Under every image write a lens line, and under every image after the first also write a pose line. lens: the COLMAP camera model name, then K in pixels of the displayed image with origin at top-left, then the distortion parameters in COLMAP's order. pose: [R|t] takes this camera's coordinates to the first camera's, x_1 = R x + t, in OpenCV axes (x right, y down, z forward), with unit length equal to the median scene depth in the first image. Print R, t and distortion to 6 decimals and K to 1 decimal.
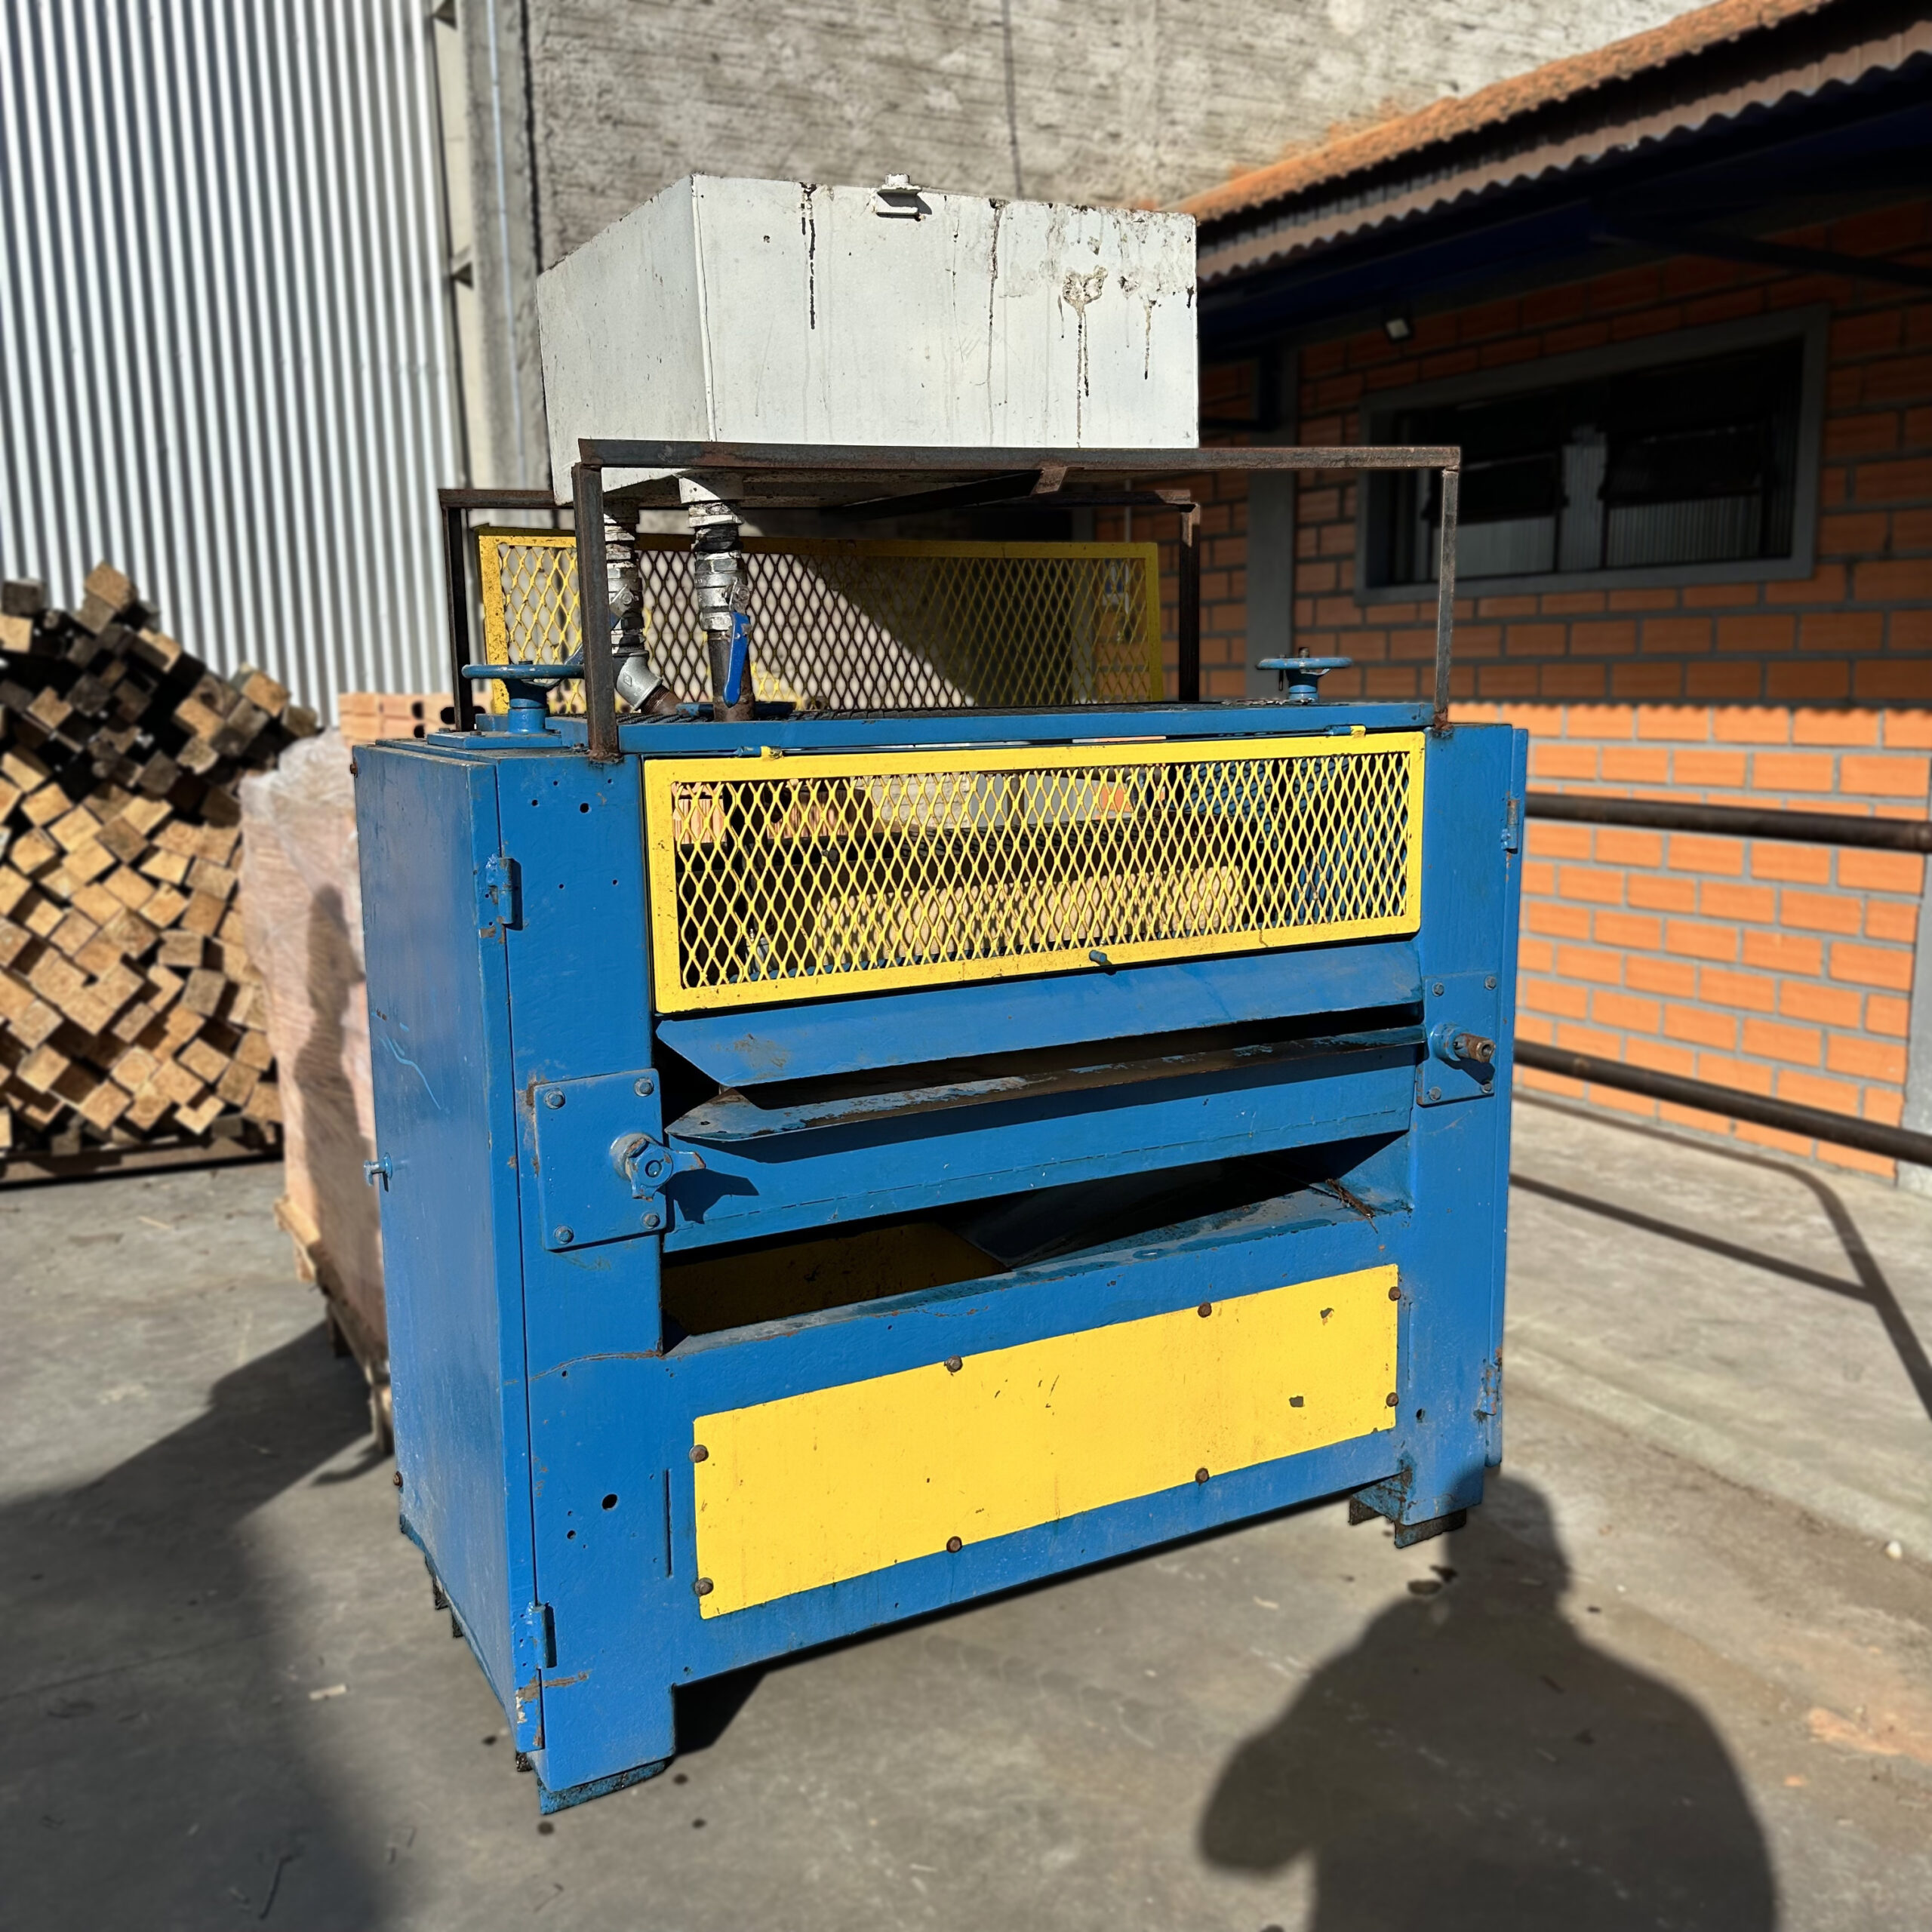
lens RADIAL K [[1918.9, 0, 967.7], [0, 1918.9, 948.8], [0, 0, 1]] dist [0.197520, -0.385615]
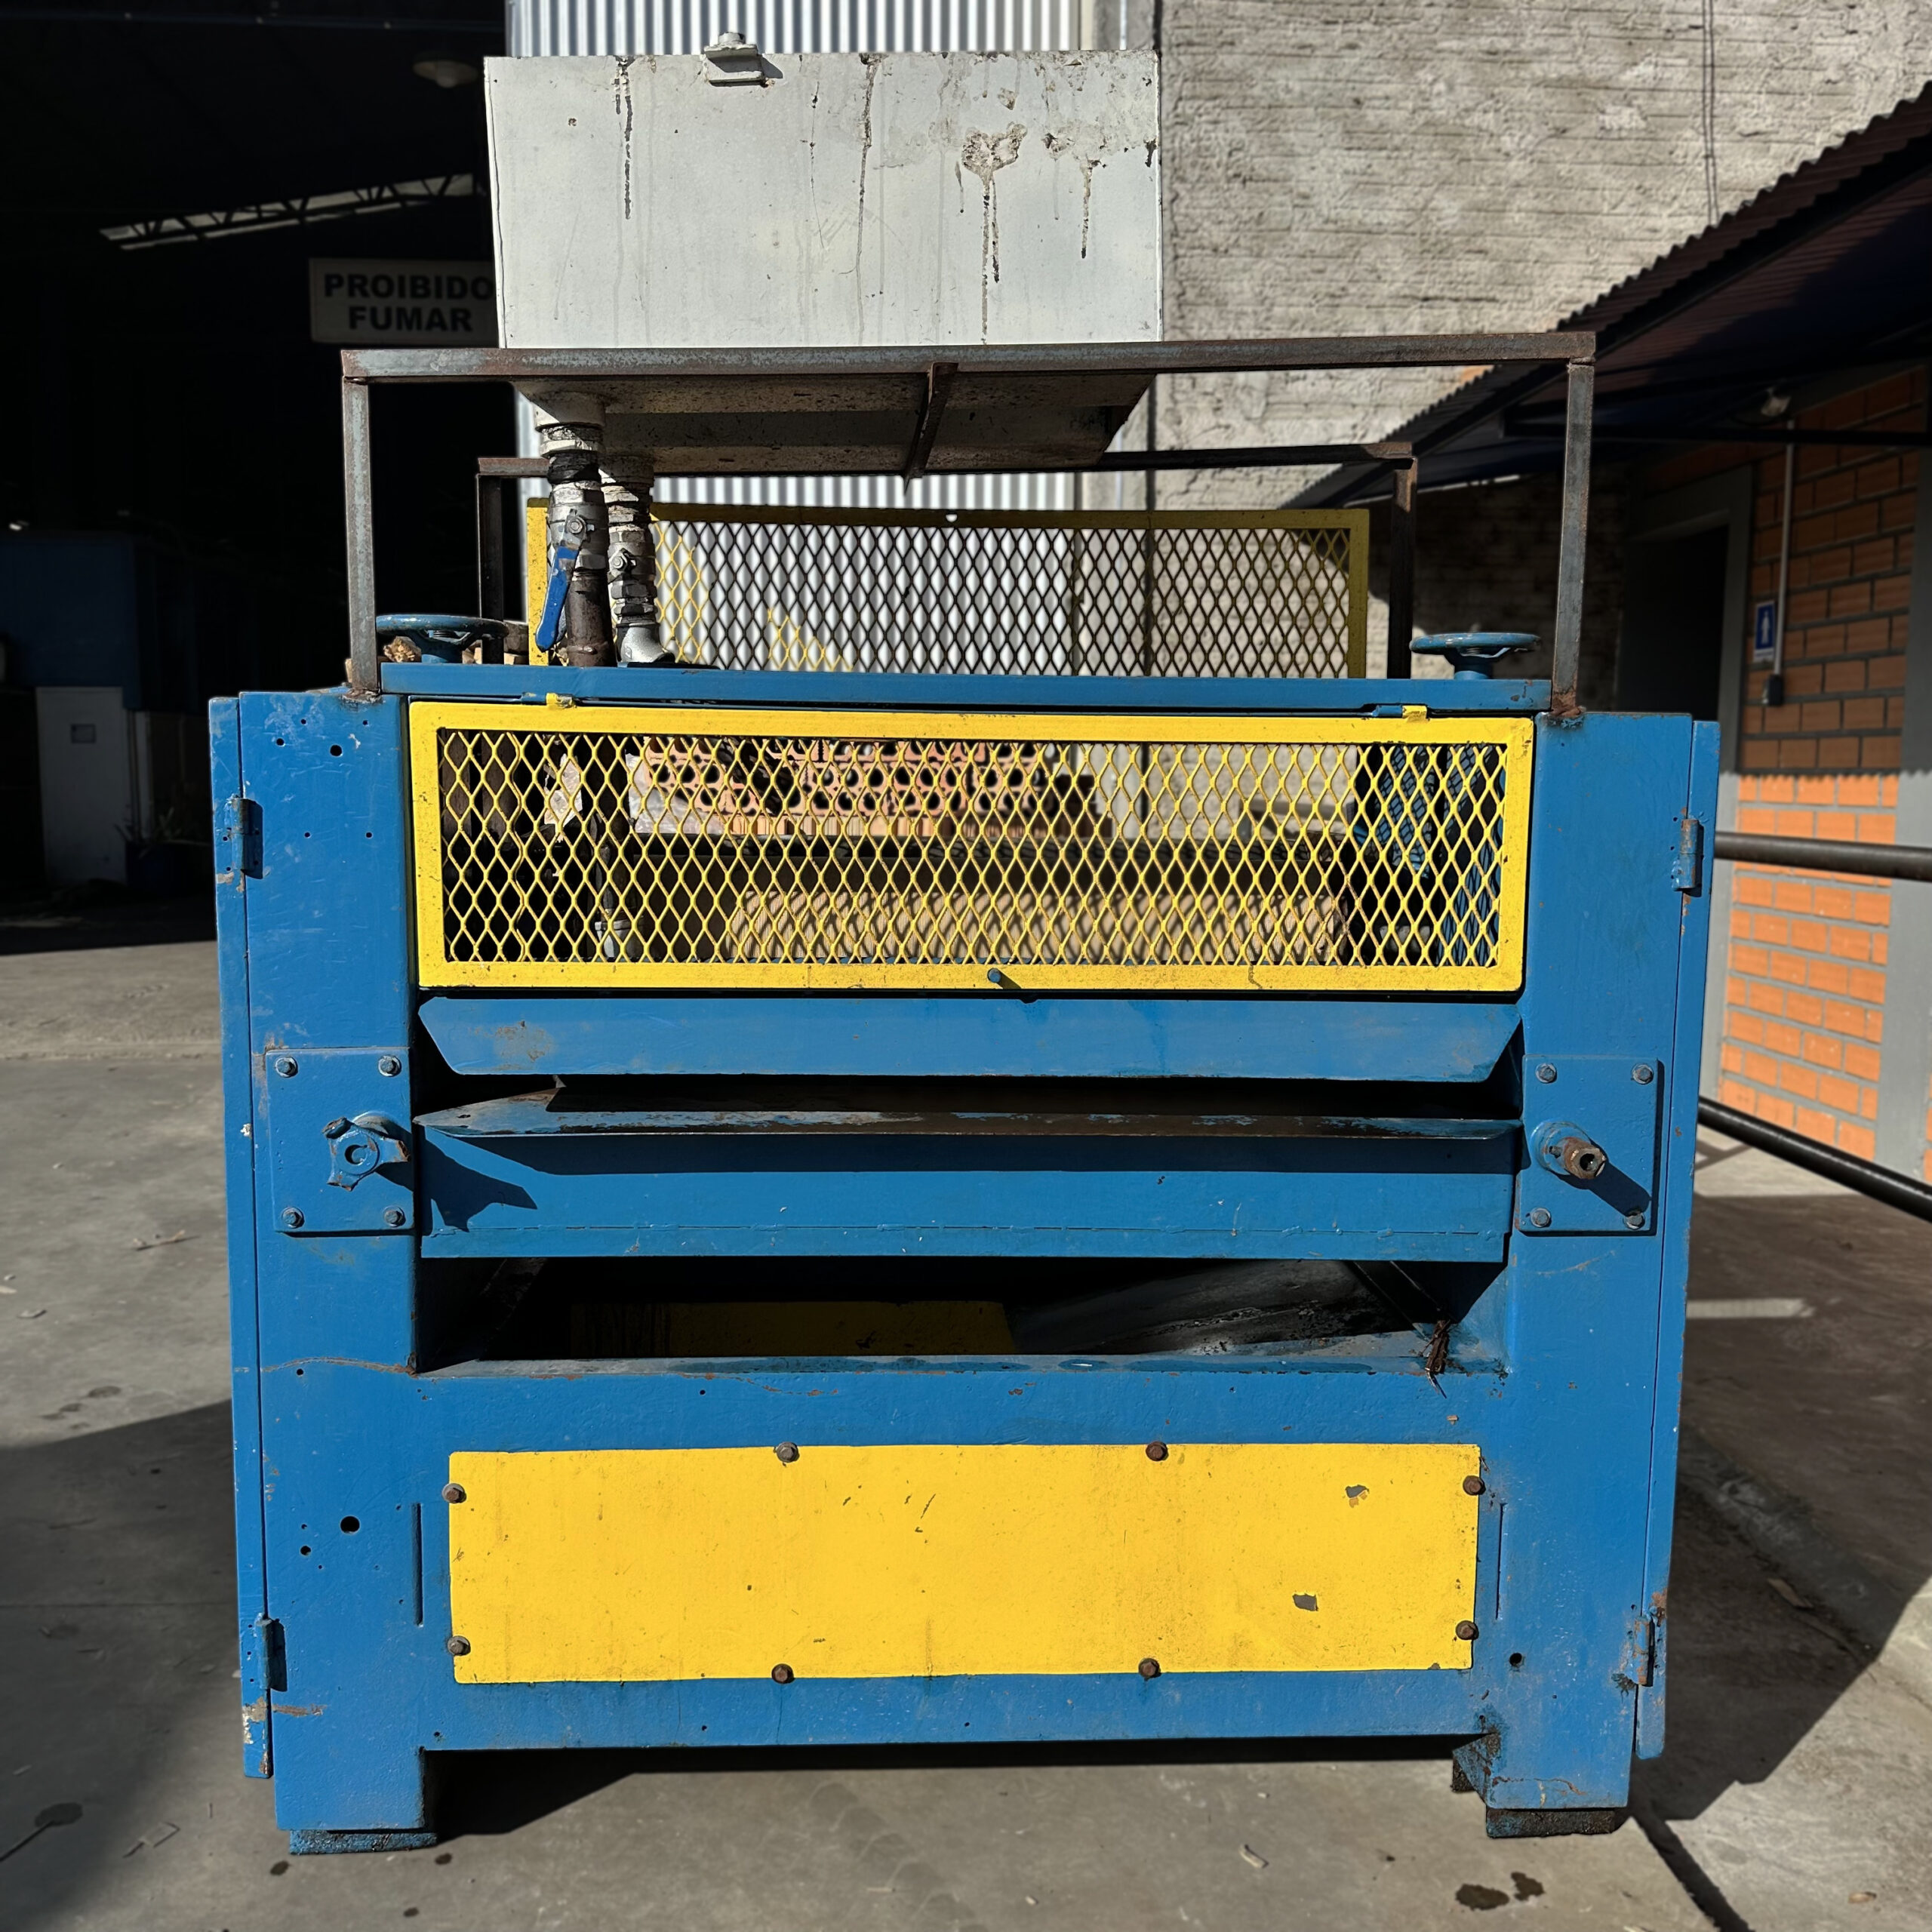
lens RADIAL K [[1898.6, 0, 969.0], [0, 1898.6, 958.7], [0, 0, 1]] dist [0.206464, -0.495536]
pose [[0.887015, 0.064836, -0.457165, 0.401223], [-0.090639, 0.995279, -0.034709, 0.024200], [0.452756, 0.072224, 0.888704, 0.271930]]
